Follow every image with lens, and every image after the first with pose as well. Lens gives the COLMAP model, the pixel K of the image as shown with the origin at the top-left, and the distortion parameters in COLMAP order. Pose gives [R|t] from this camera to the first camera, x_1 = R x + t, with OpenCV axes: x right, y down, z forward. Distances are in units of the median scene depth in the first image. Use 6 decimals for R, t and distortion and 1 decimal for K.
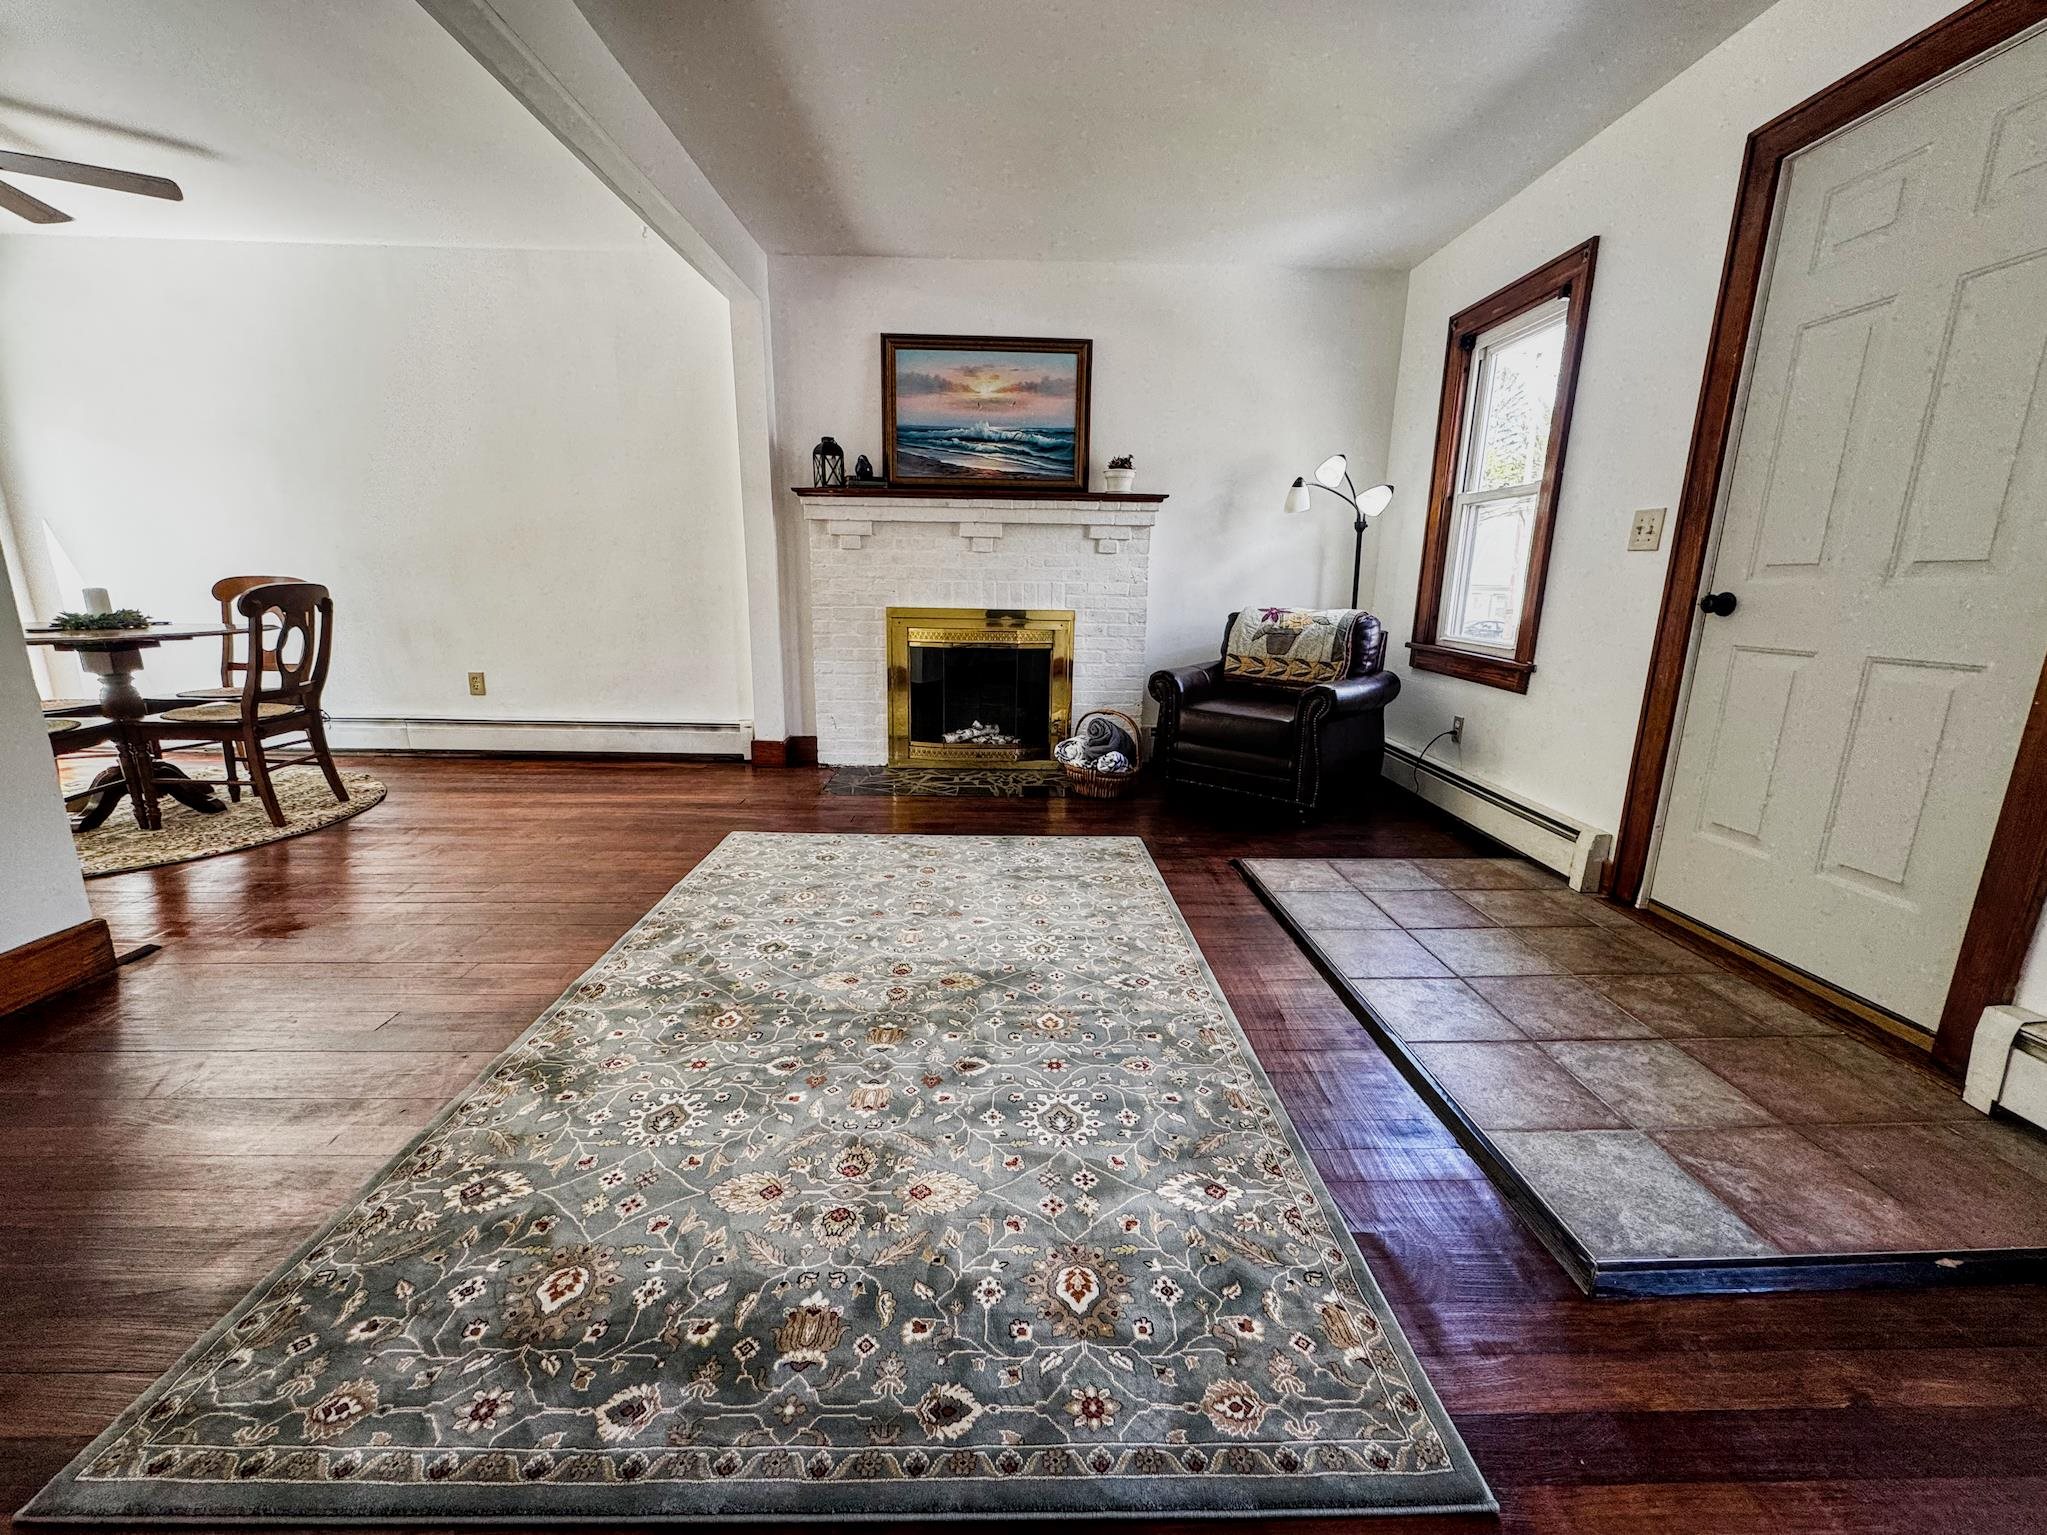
lens RADIAL K [[829.1, 0, 1018.1], [0, 829.1, 763.4], [0, 0, 1]] dist [-0.003893, 0.000505]
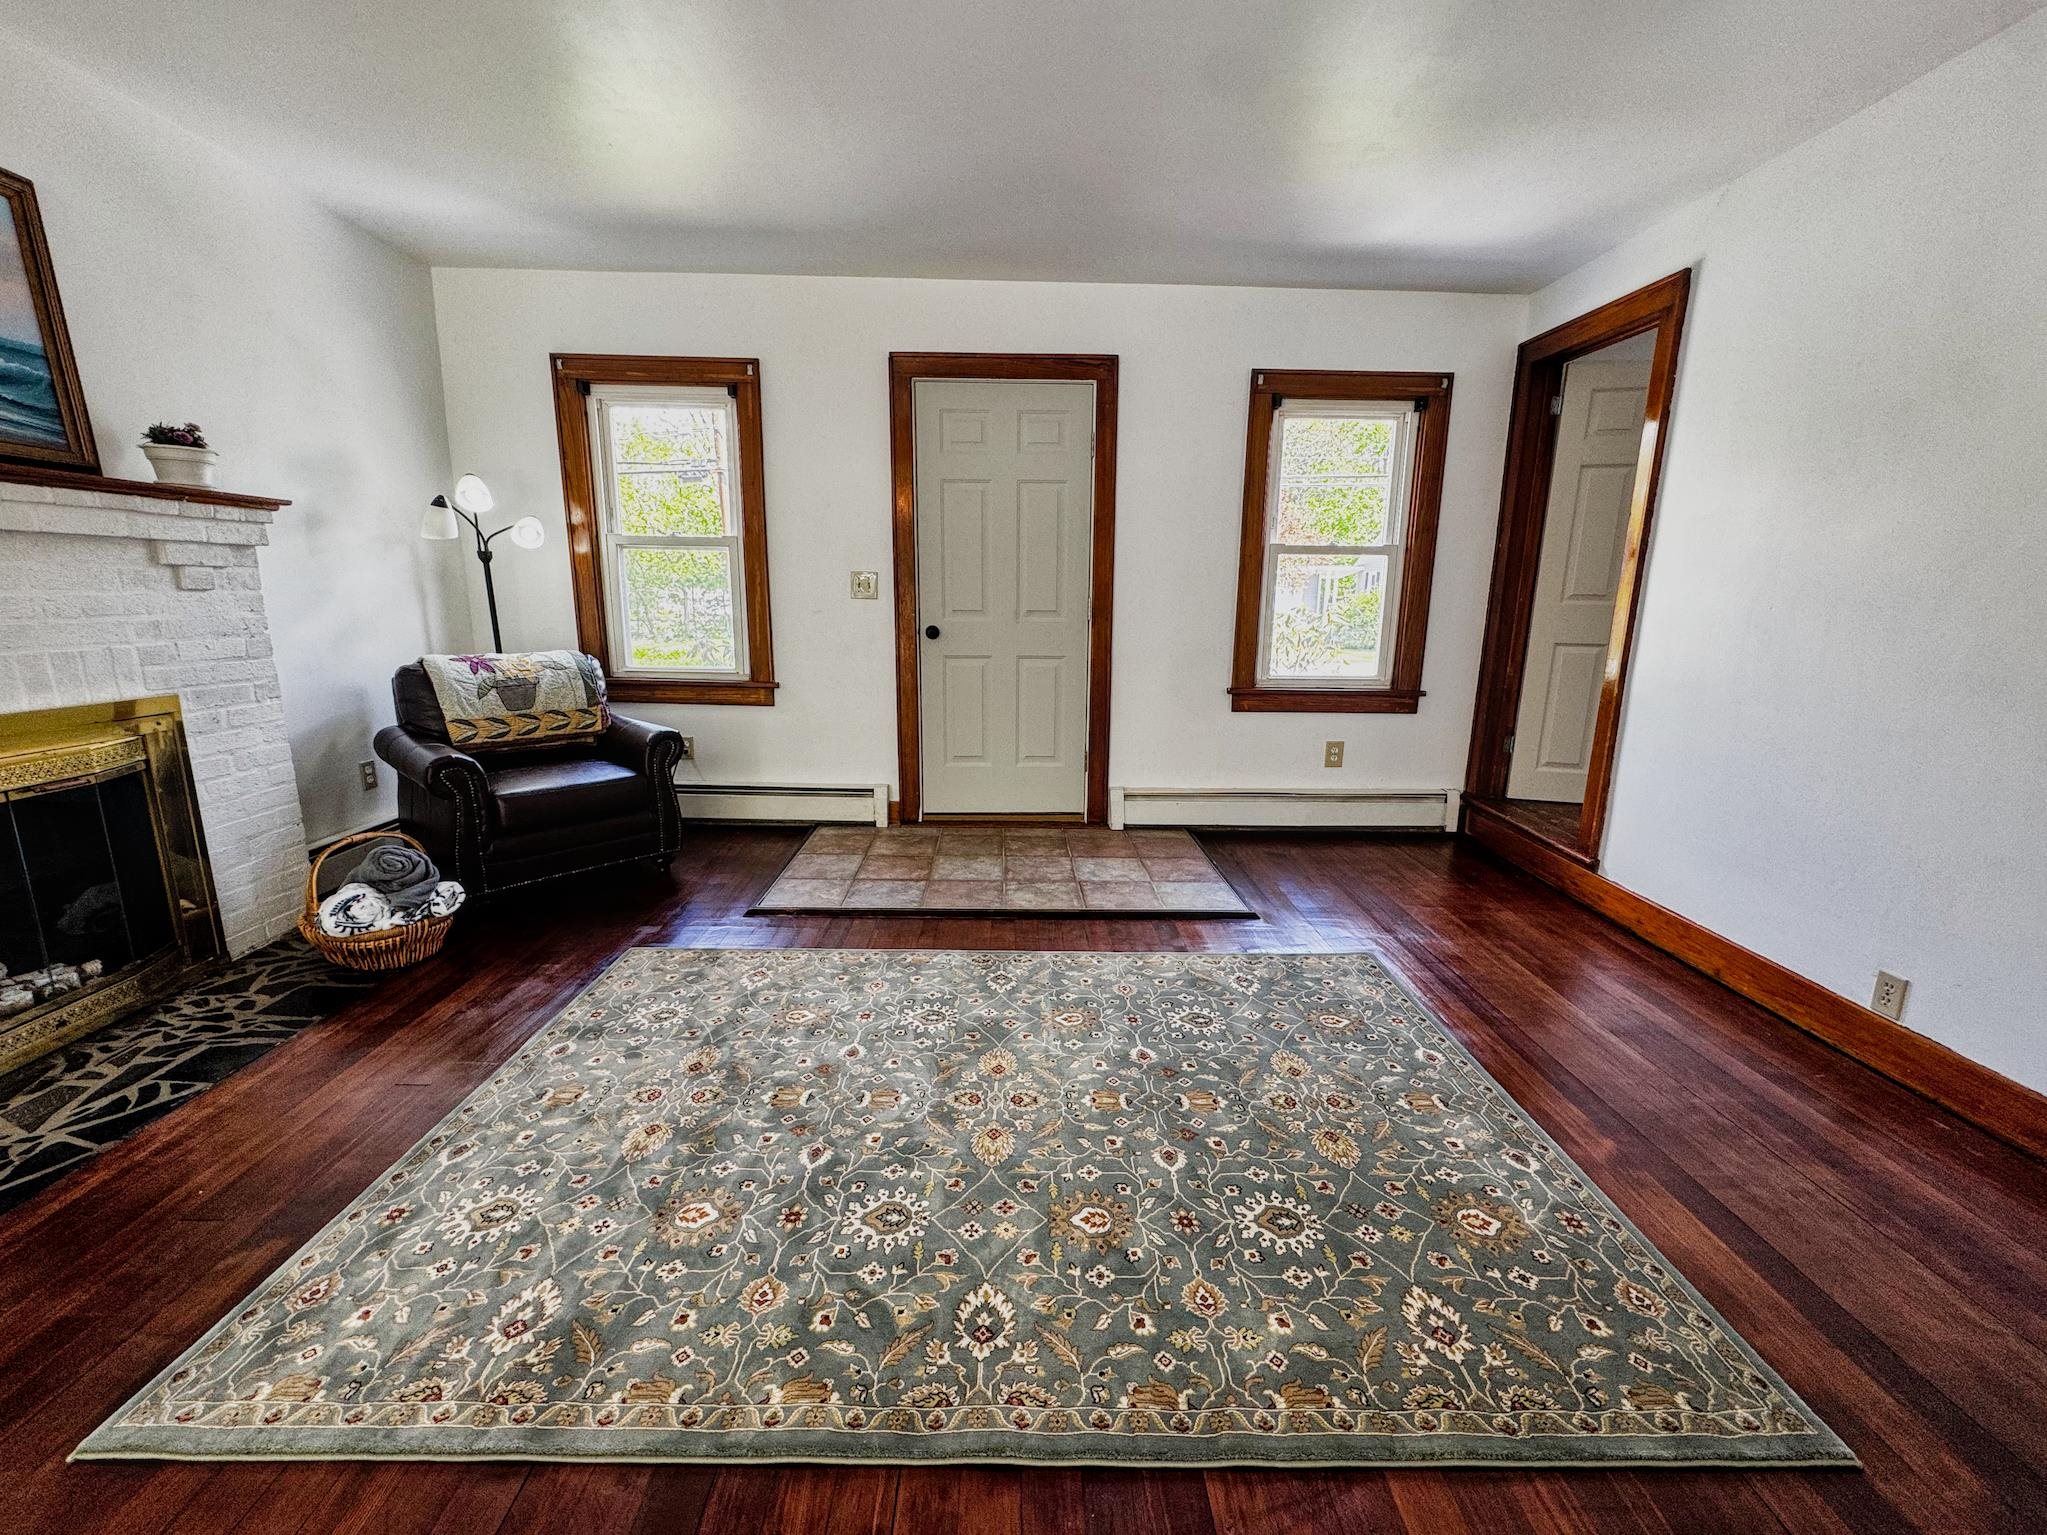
lens RADIAL K [[829.1, 0, 1024.9], [0, 829.1, 760.7], [0, 0, 1]] dist [-0.003893, 0.000505]
pose [[0.007949, -0.214283, 0.976739, -0.532939], [0.205685, 0.956234, 0.208110, -0.155417], [-0.978586, 0.199247, 0.051676, 0.471953]]
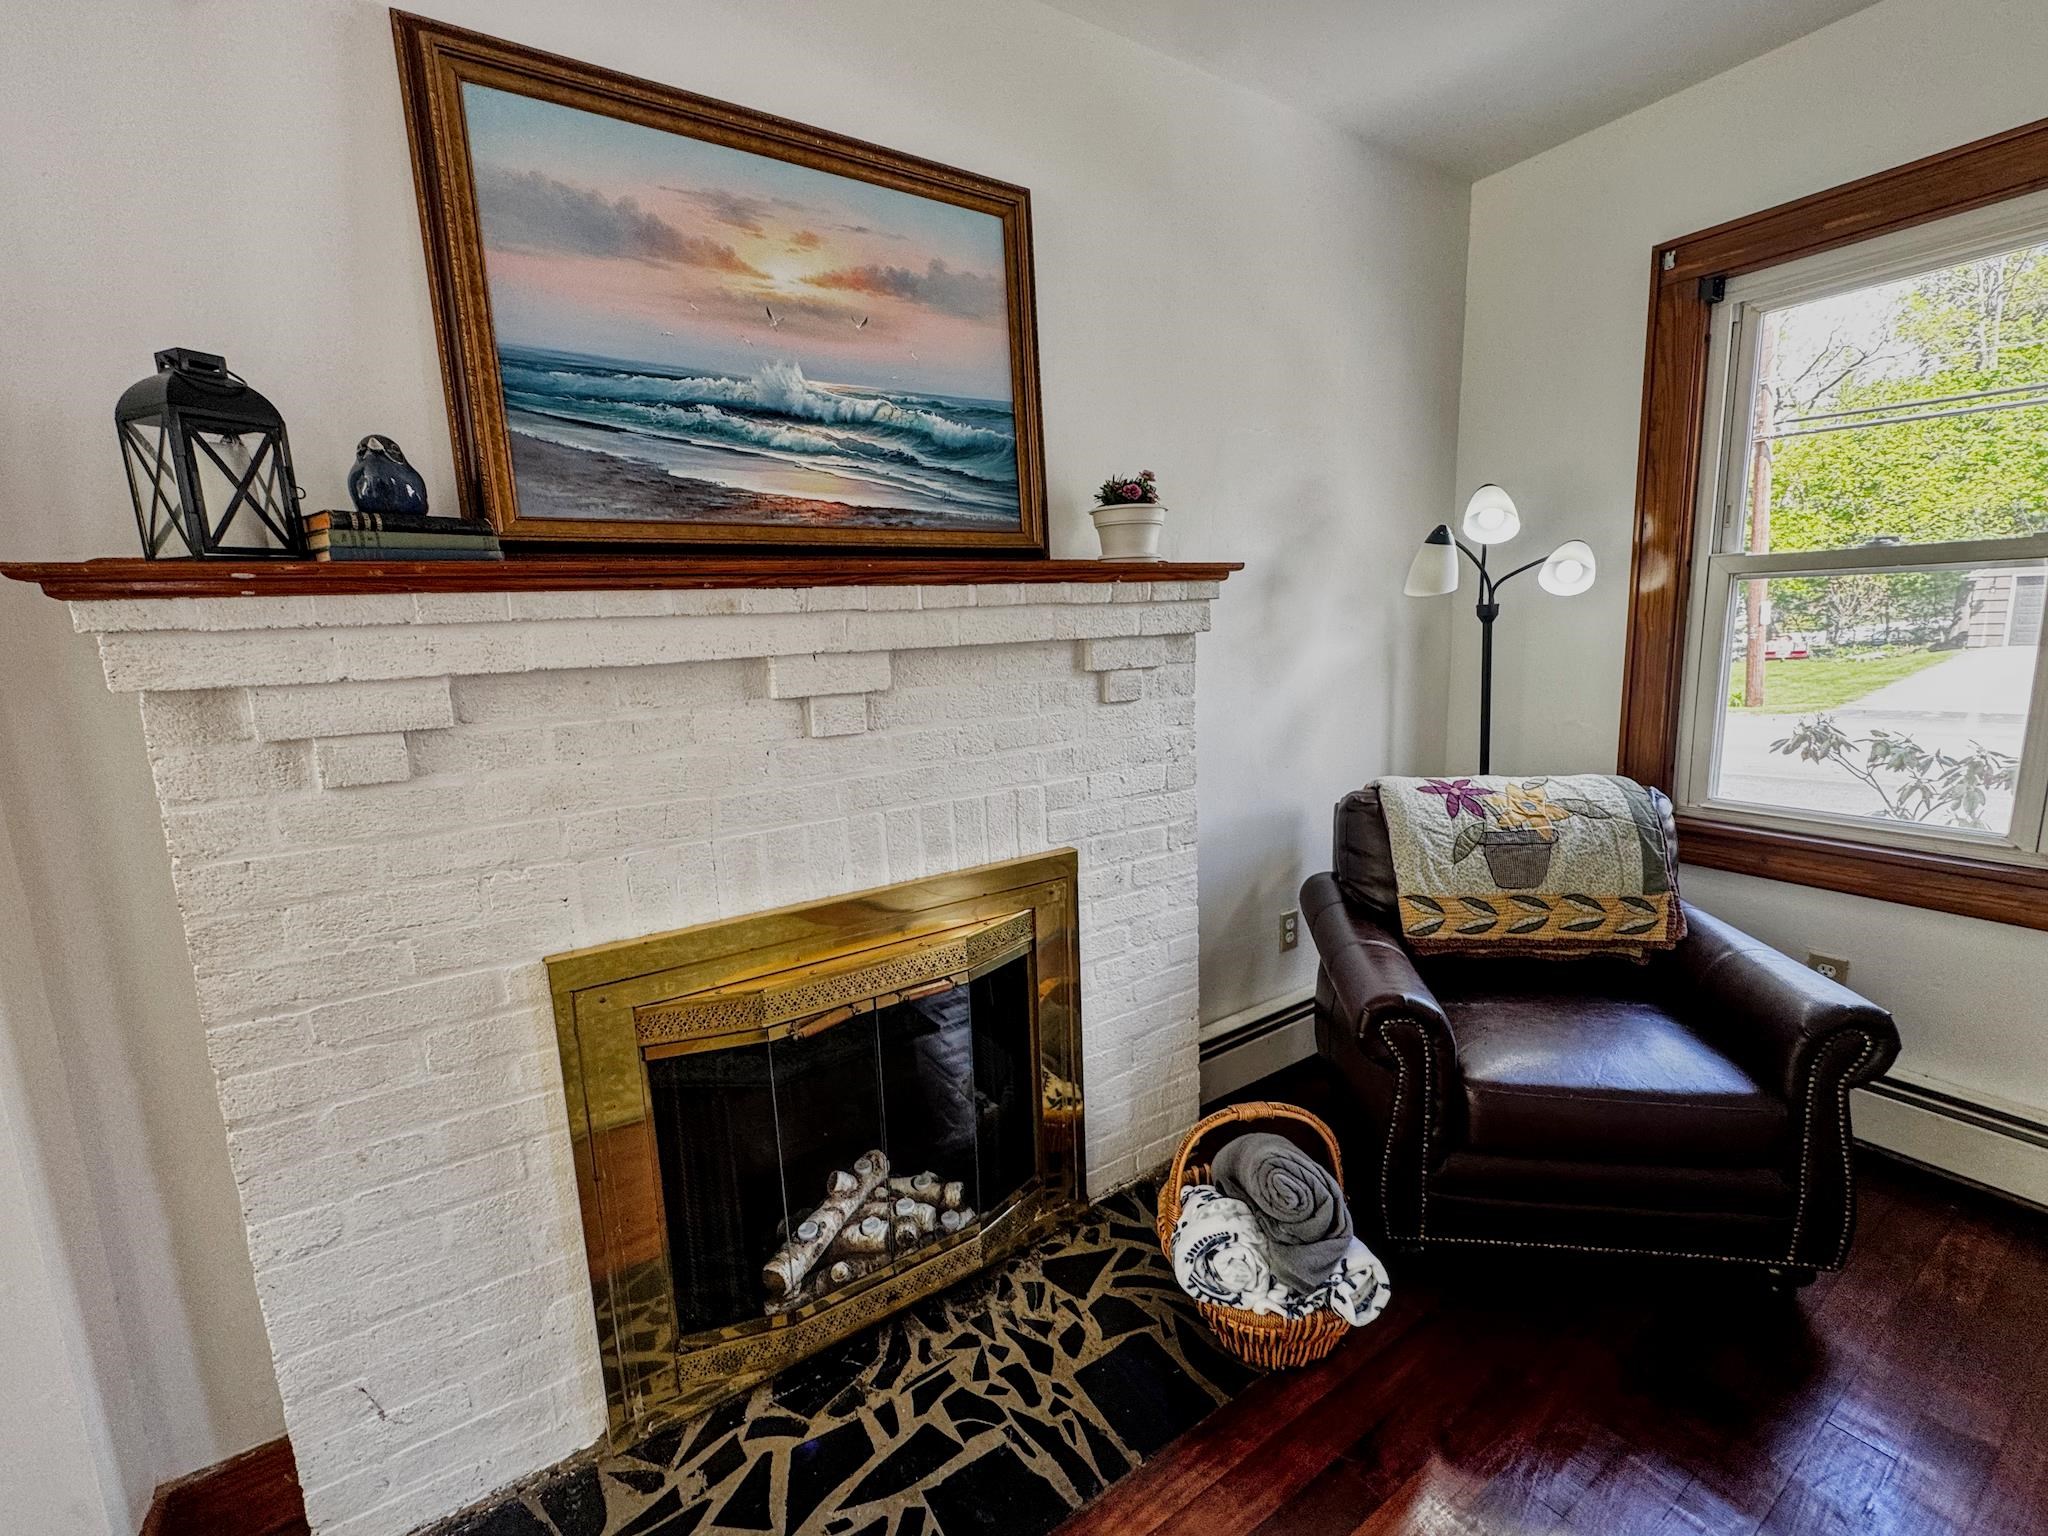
lens RADIAL K [[829.5, 0, 1018.3], [0, 829.5, 763.8], [0, 0, 1]] dist [-0.003893, 0.000505]
pose [[0.854434, -0.138970, 0.500630, -0.170498], [0.166755, 0.985938, -0.010917, -0.251189], [-0.492073, 0.092810, 0.865592, 0.735740]]
